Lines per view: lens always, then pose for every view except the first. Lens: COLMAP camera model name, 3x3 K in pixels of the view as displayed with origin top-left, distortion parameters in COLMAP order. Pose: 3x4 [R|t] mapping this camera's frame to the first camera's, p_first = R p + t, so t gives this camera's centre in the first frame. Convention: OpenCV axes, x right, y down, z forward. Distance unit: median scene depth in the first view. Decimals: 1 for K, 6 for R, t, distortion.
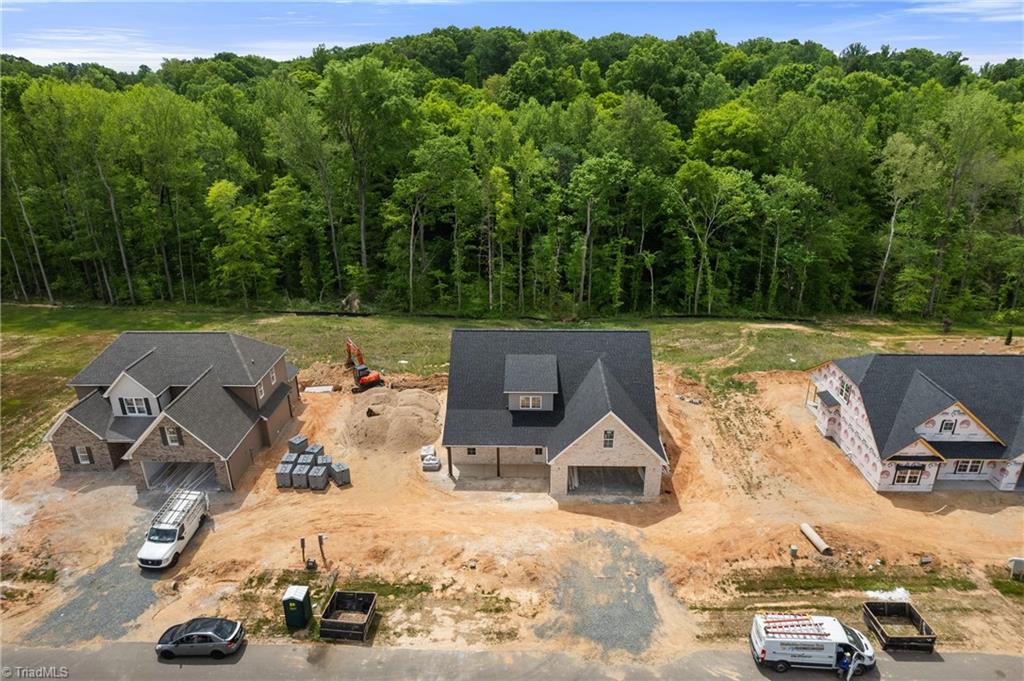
lens RADIAL K [[673.9, 0, 512.0], [0, 673.9, 340.5], [0, 0, 1]] dist [-0.093620, 0.092318]
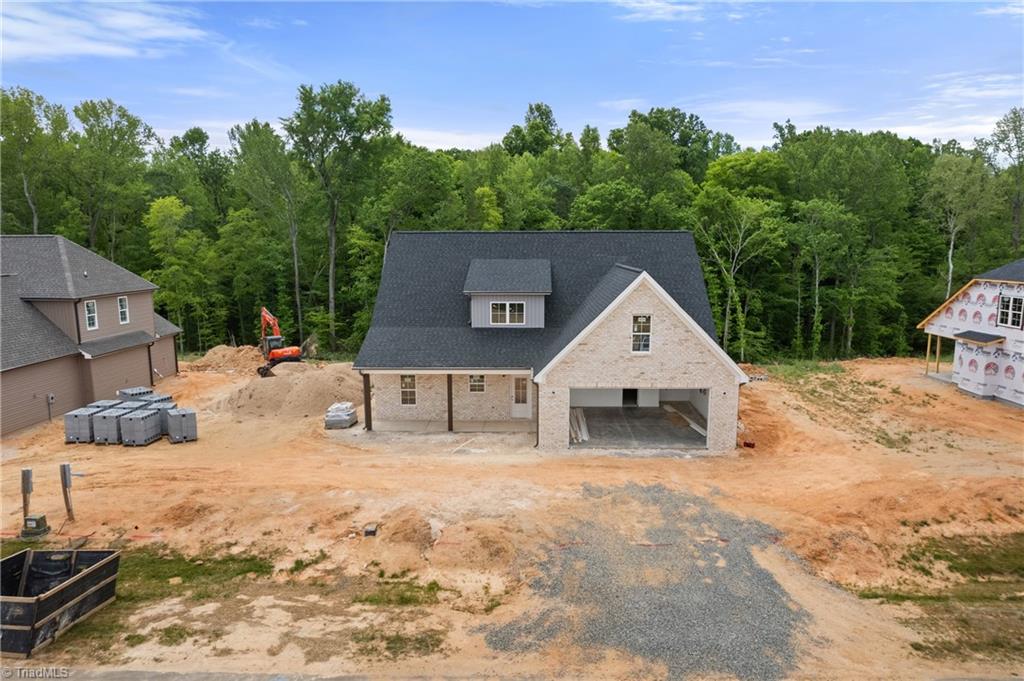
lens RADIAL K [[673.9, 0, 512.0], [0, 673.9, 340.5], [0, 0, 1]] dist [-0.093620, 0.092318]
pose [[0.999980, 0.003022, -0.005505, 0.044397], [-0.004174, 0.974792, -0.223077, 0.313806], [0.004692, 0.223096, 0.974785, 0.513638]]
